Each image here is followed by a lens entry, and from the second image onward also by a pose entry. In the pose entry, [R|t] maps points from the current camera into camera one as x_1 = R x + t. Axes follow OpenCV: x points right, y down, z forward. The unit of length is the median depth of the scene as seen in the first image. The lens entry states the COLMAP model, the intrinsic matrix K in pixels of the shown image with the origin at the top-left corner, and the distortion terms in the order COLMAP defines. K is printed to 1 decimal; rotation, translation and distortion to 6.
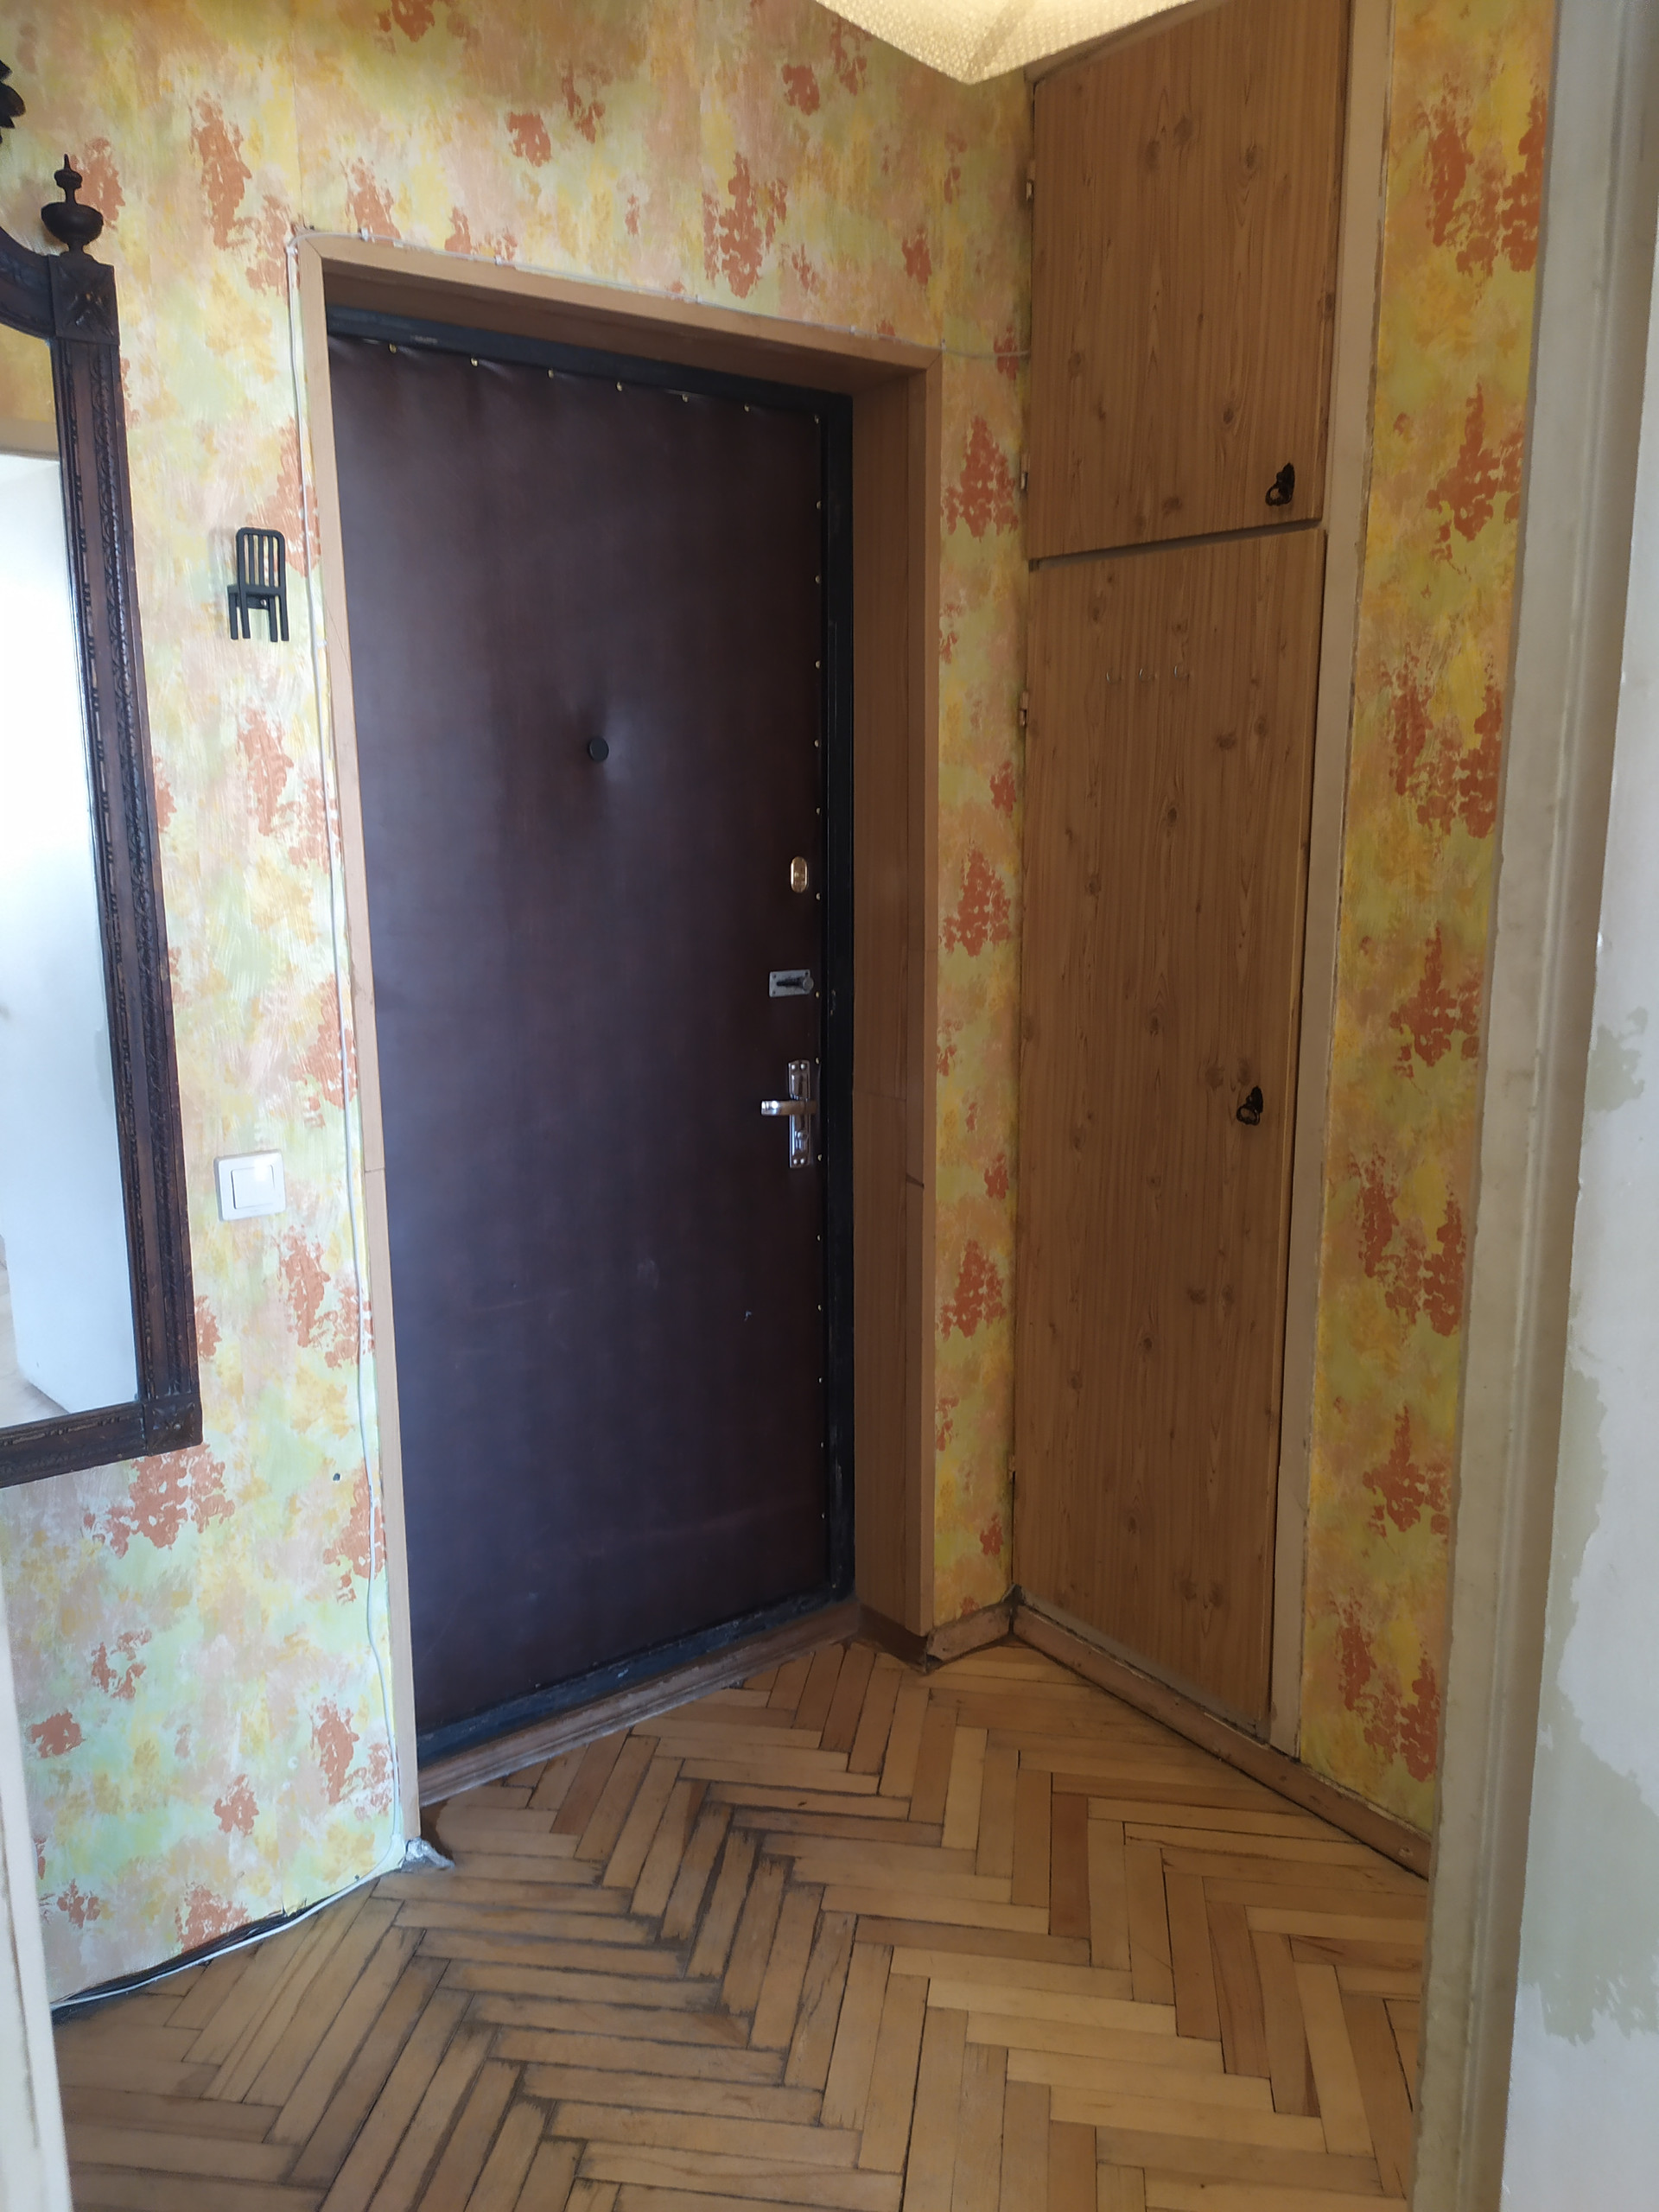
lens RADIAL K [[1636.6, 0, 857.1], [0, 1636.6, 1105.2], [0, 0, 1]] dist [0.079683, -0.092234]
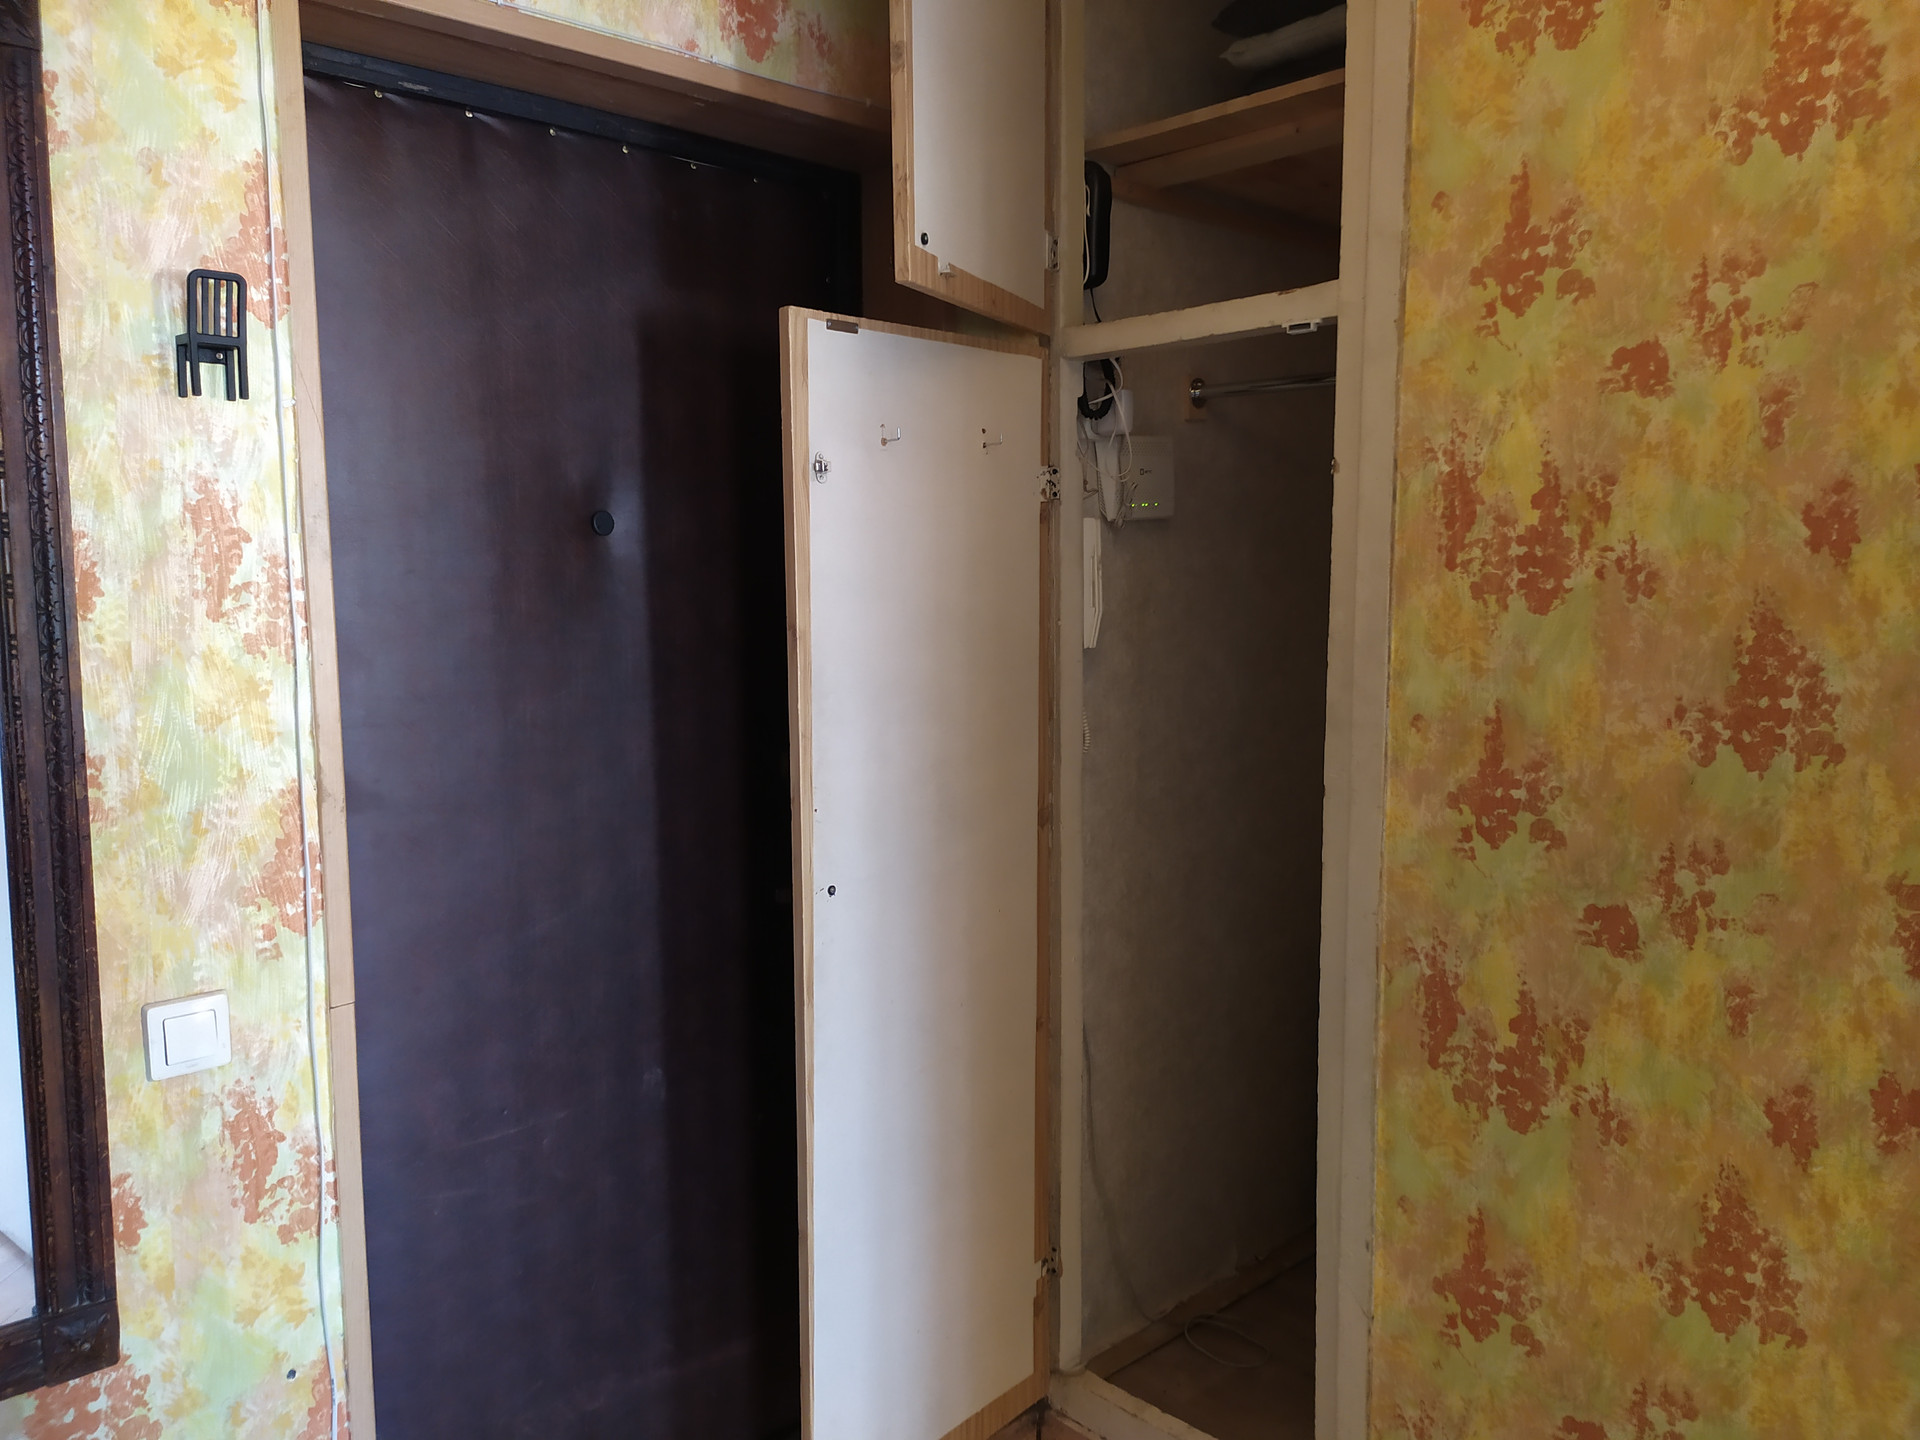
lens RADIAL K [[1420.6, 0, 965.3], [0, 1420.6, 704.2], [0, 0, 1]] dist [0.079683, -0.092234]
pose [[0.992536, -0.013868, 0.121159, -0.062033], [0.024447, 0.995972, -0.086270, -0.045300], [-0.119475, 0.088589, 0.988877, 0.213588]]
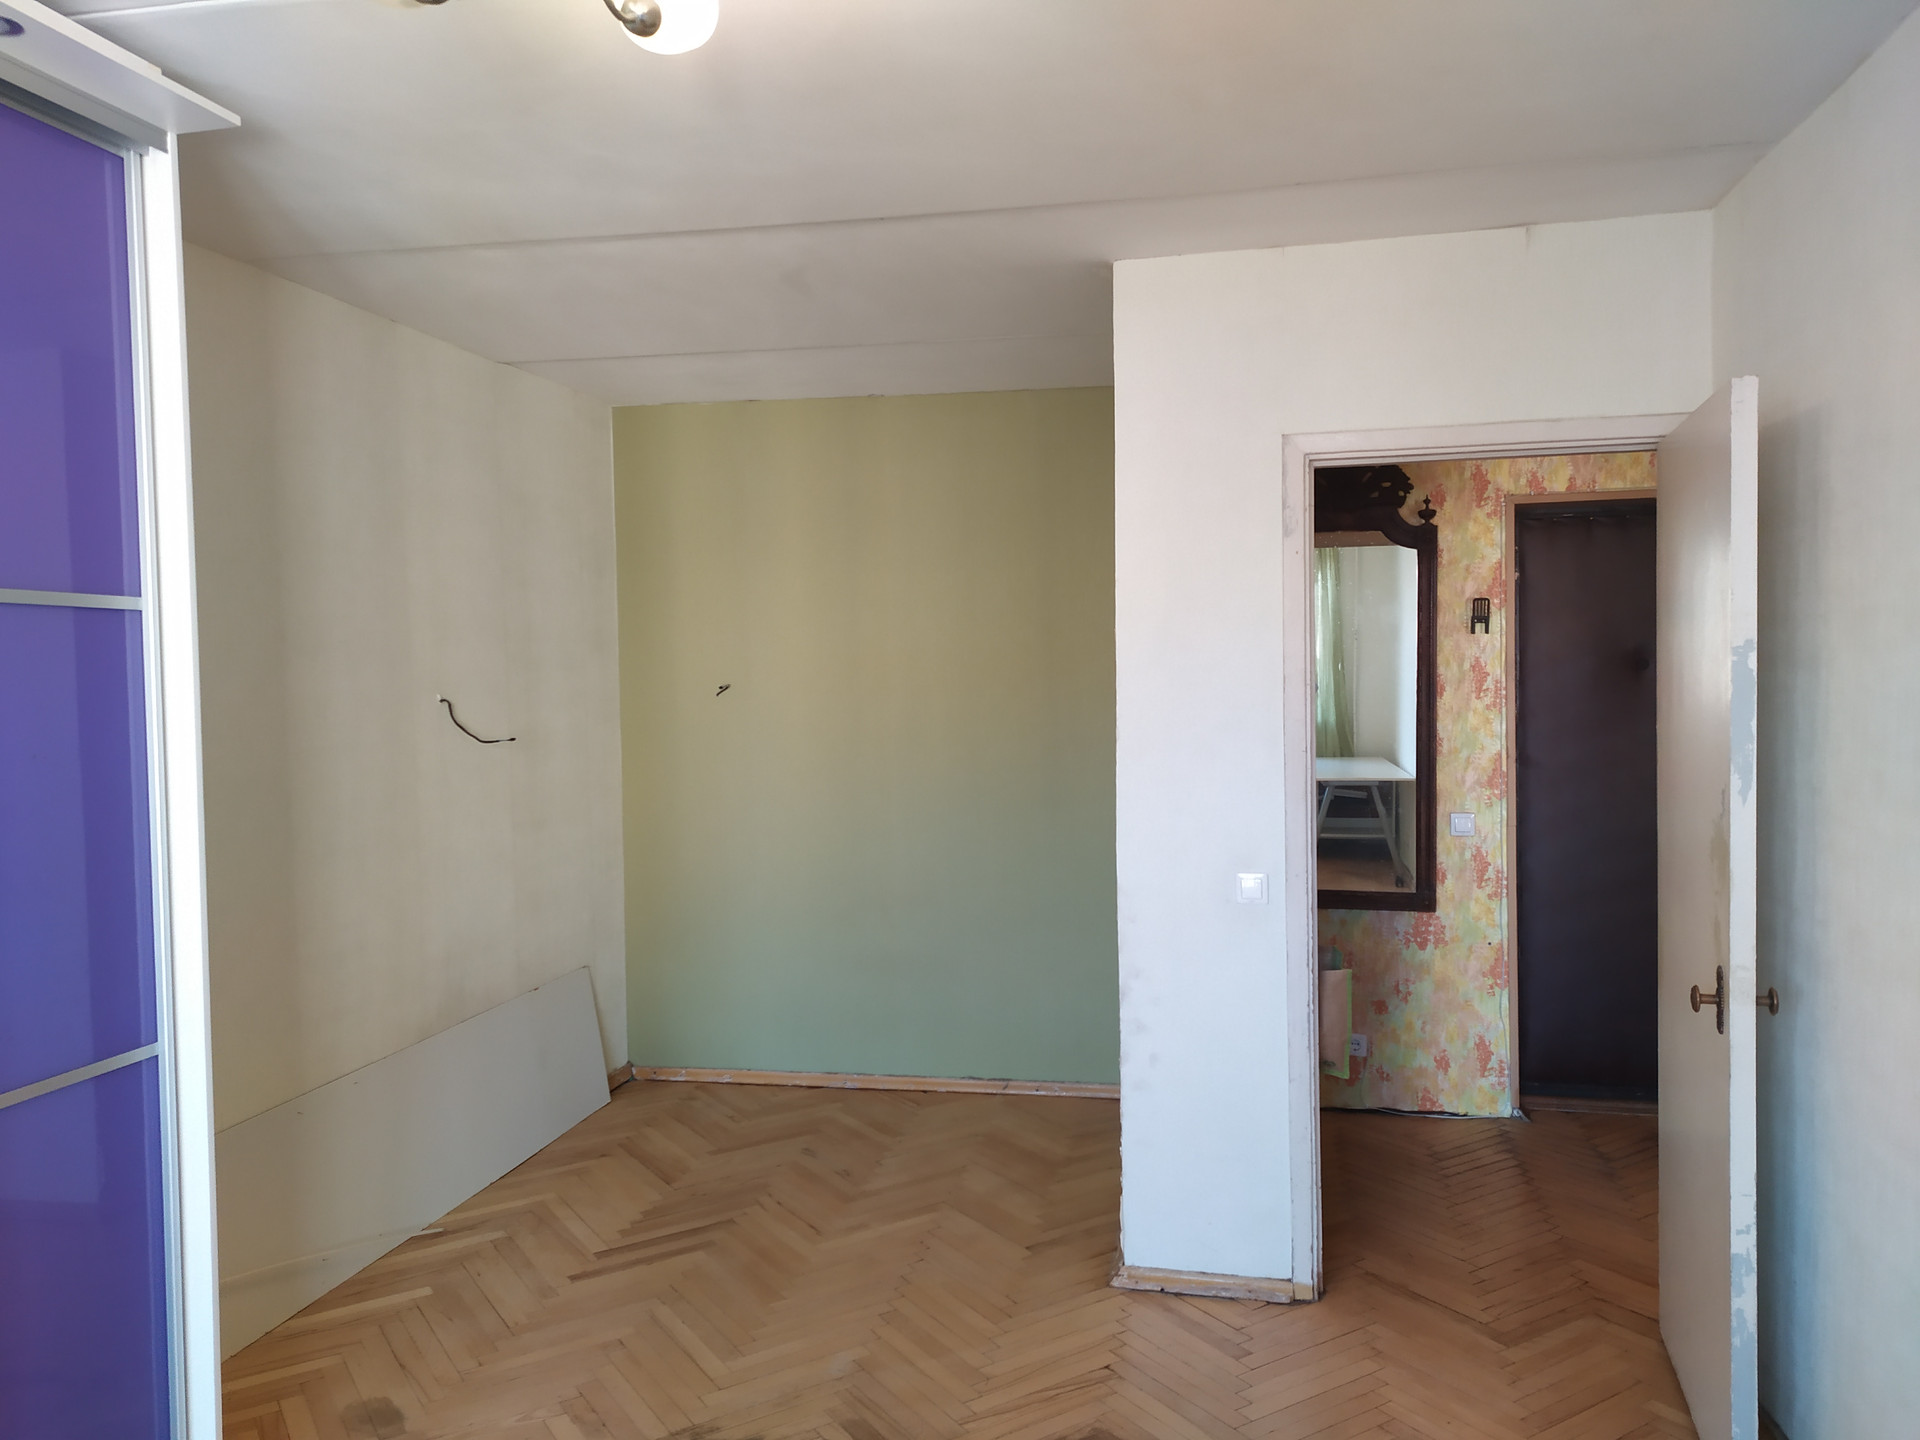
lens RADIAL K [[1420.6, 0, 943.0], [0, 1420.6, 713.6], [0, 0, 1]] dist [0.079683, -0.092234]
pose [[0.643445, 0.022097, -0.765173, 0.900806], [-0.133264, 0.987553, -0.083545, 0.180818], [0.753803, 0.155727, 0.638381, -1.210232]]
